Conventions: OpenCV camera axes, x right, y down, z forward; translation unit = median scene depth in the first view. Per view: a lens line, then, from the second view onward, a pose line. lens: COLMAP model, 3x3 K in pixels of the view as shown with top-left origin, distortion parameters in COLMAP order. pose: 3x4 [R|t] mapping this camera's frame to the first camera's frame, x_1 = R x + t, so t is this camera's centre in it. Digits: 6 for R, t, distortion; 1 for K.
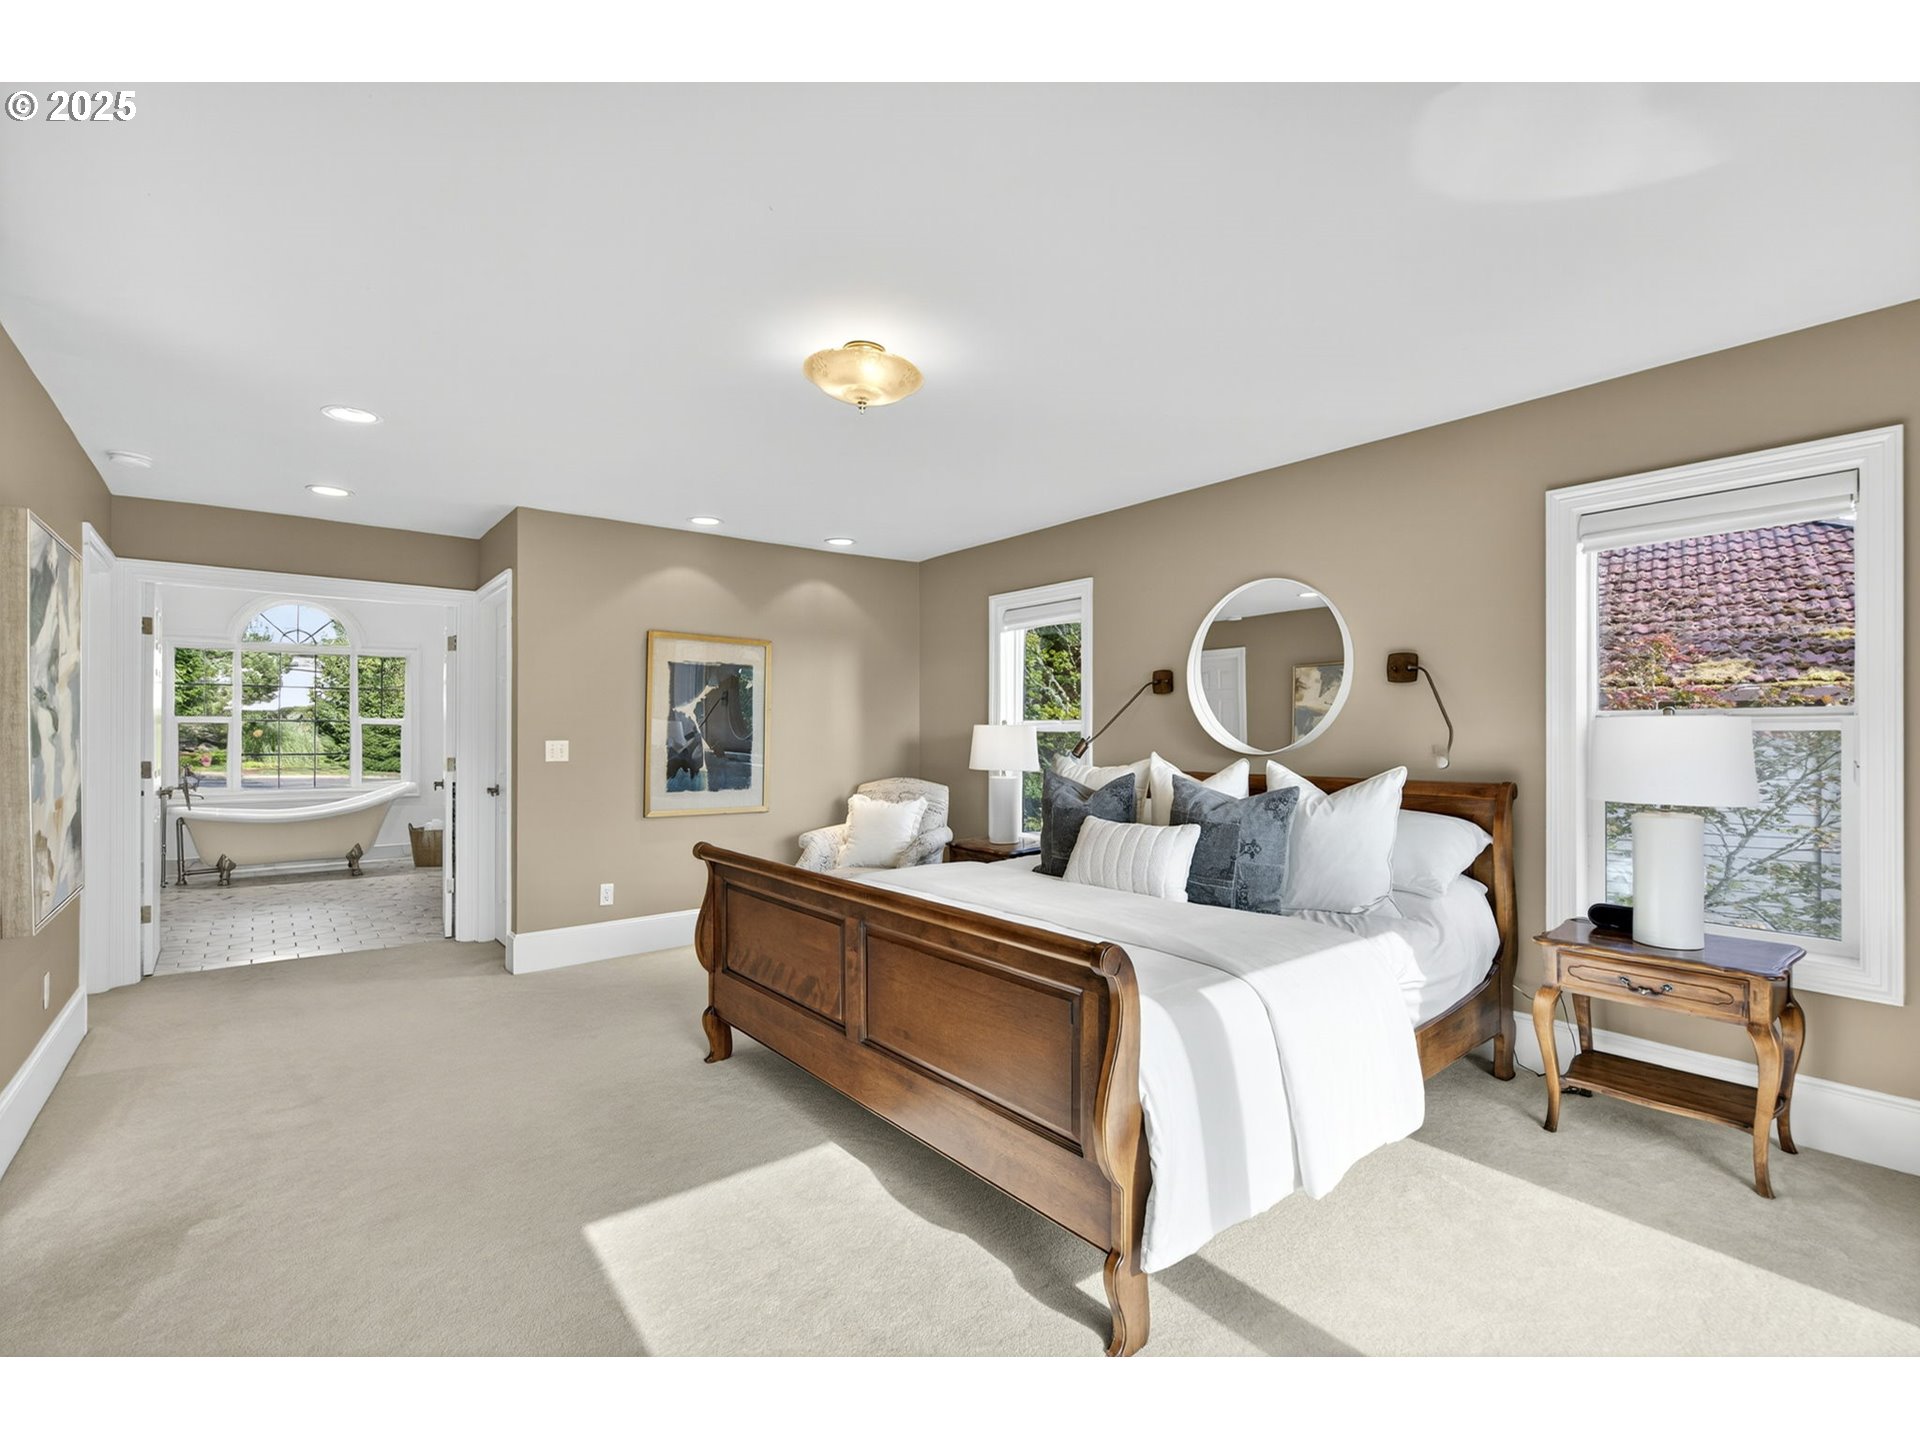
lens RADIAL K [[882.0, 0, 960.0], [0, 882.0, 720.0], [0, 0, 1]] dist [0.000872, 0.000224]
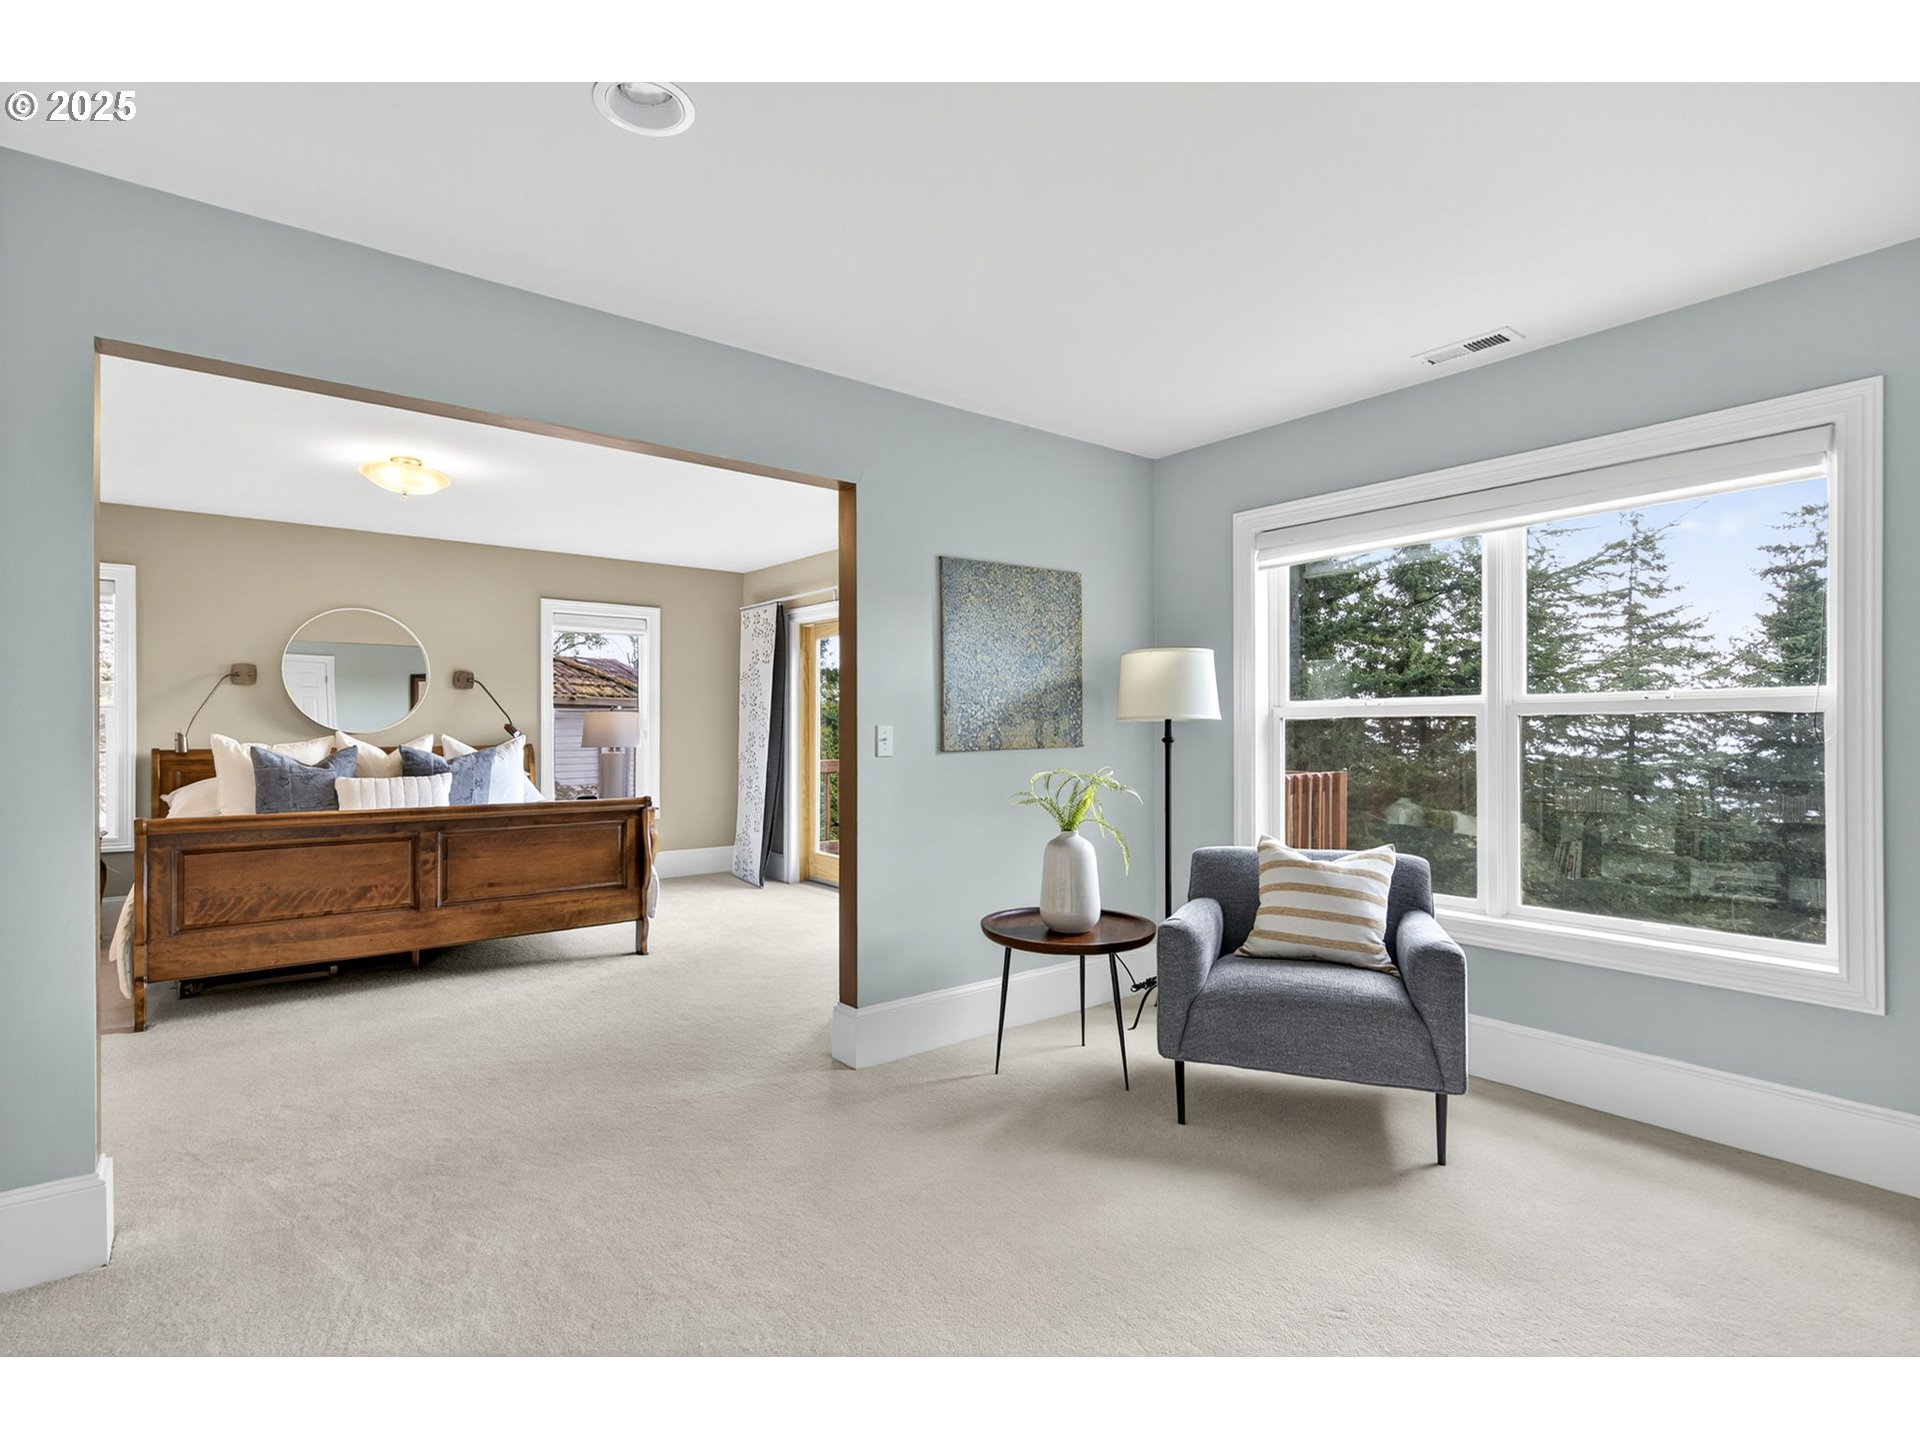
lens RADIAL K [[952.0, 0, 960.0], [0, 952.0, 720.0], [0, 0, 1]] dist [-0.000533, -0.000018]
pose [[-0.003962, 0.004456, 0.999982, -1.775134], [-0.014496, 0.999885, -0.004513, 0.020298], [-0.999887, -0.014513, -0.003897, 0.067564]]
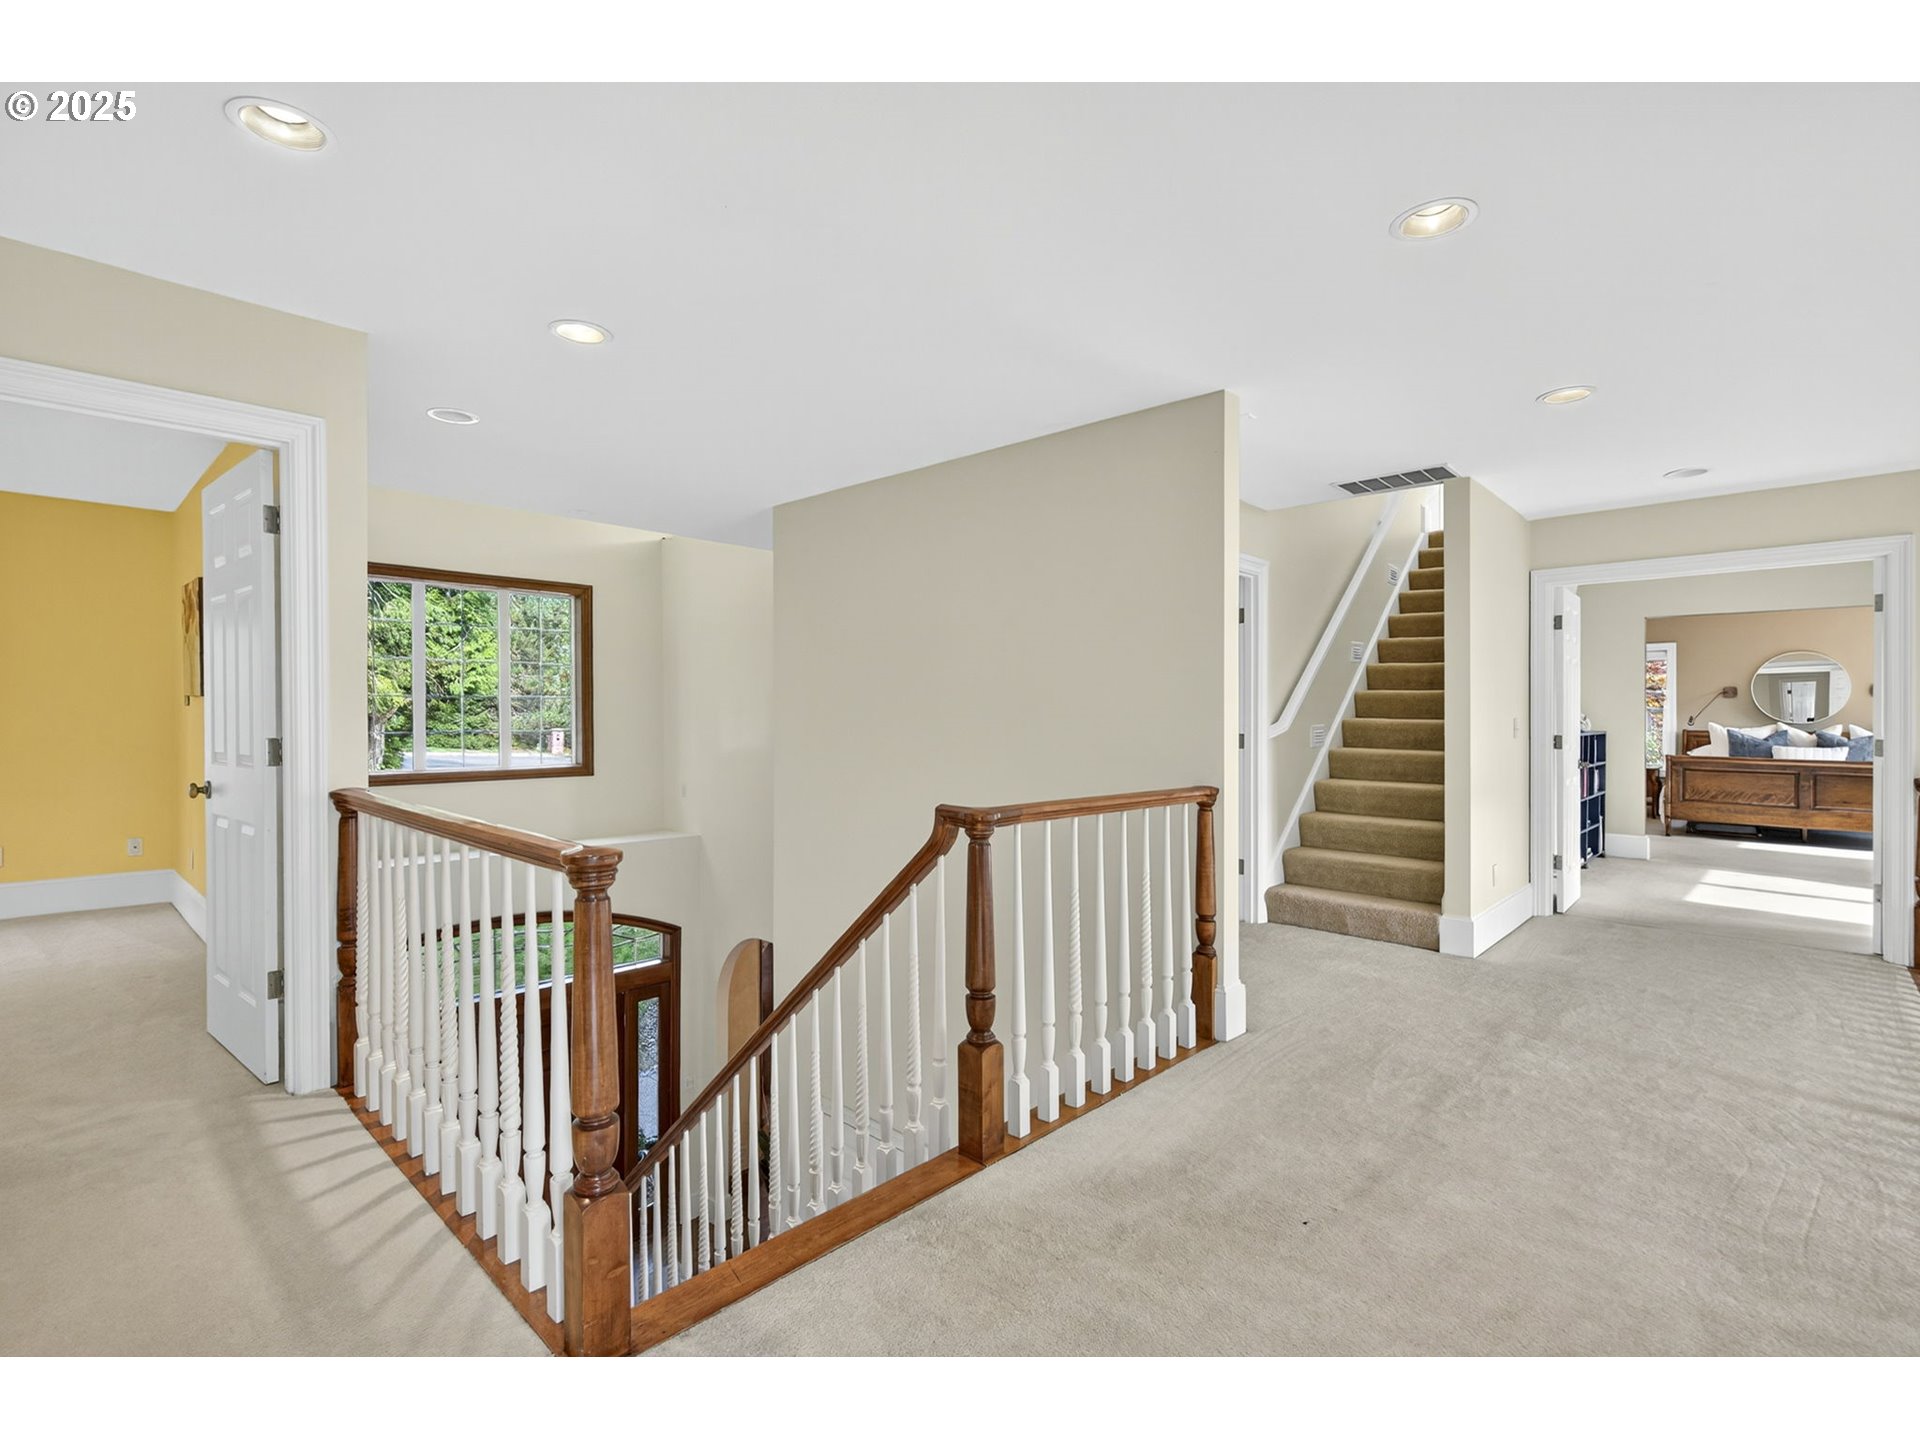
lens RADIAL K [[882.0, 0, 960.0], [0, 882.0, 720.0], [0, 0, 1]] dist [0.000872, 0.000224]
pose [[0.988859, -0.000525, 0.148851, -3.558585], [-0.003071, 0.999709, 0.023927, -0.030507], [-0.148821, -0.024118, 0.988570, -1.670212]]
